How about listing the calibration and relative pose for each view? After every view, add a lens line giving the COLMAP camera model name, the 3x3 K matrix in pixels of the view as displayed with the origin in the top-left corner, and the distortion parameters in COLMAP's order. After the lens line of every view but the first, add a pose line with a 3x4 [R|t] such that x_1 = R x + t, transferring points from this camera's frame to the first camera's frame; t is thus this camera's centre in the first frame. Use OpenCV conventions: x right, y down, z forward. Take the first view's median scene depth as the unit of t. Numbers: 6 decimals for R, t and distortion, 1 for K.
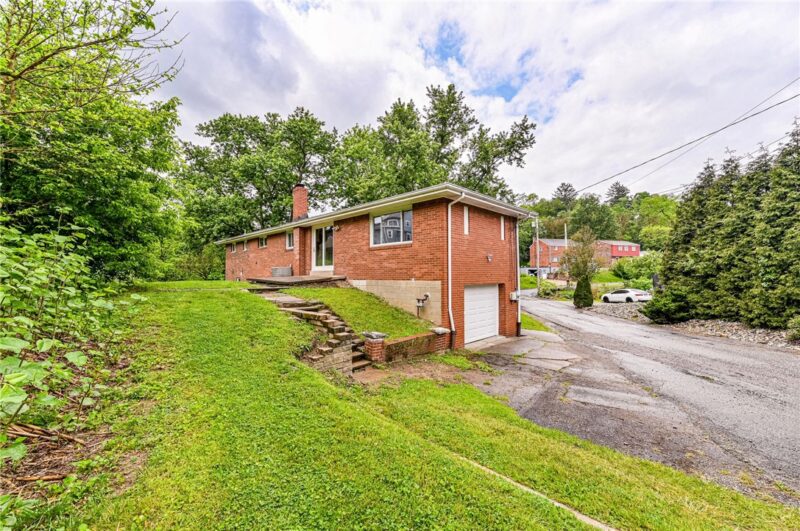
lens RADIAL K [[317.0, 0, 397.9], [0, 317.0, 270.5], [0, 0, 1]] dist [-0.001131, -0.000815]
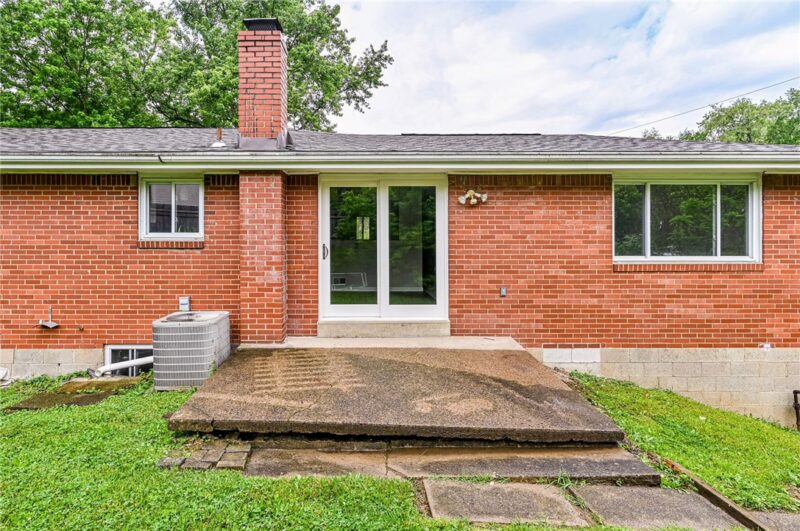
lens RADIAL K [[396.0, 0, 385.8], [0, 396.0, 252.7], [0, 0, 1]] dist [-0.002705, -0.000083]
pose [[0.711135, 0.001855, 0.703053, -0.285589], [-0.011961, 0.999884, 0.009460, -0.039755], [-0.702954, -0.015136, 0.711074, 0.390168]]
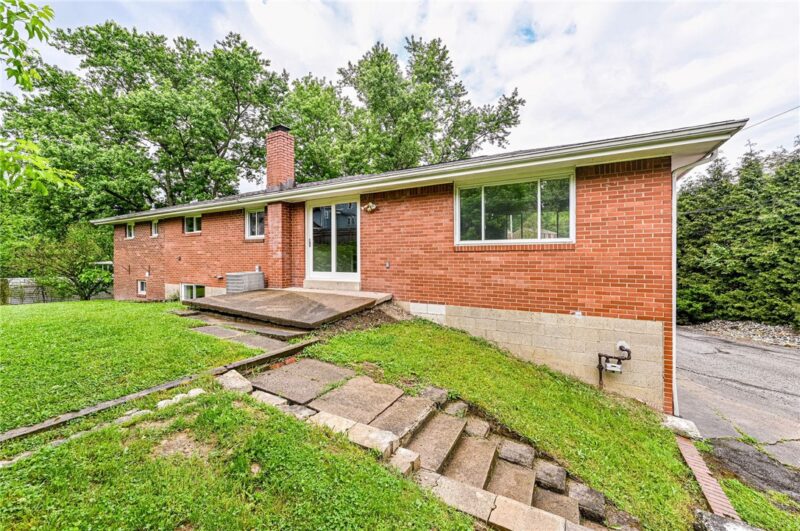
lens RADIAL K [[317.0, 0, 402.4], [0, 317.0, 259.0], [0, 0, 1]] dist [-0.001131, -0.000815]
pose [[0.964606, -0.000250, 0.263695, -0.145943], [-0.005031, 0.999800, 0.019350, -0.027449], [-0.263647, -0.019992, 0.964412, 0.228293]]
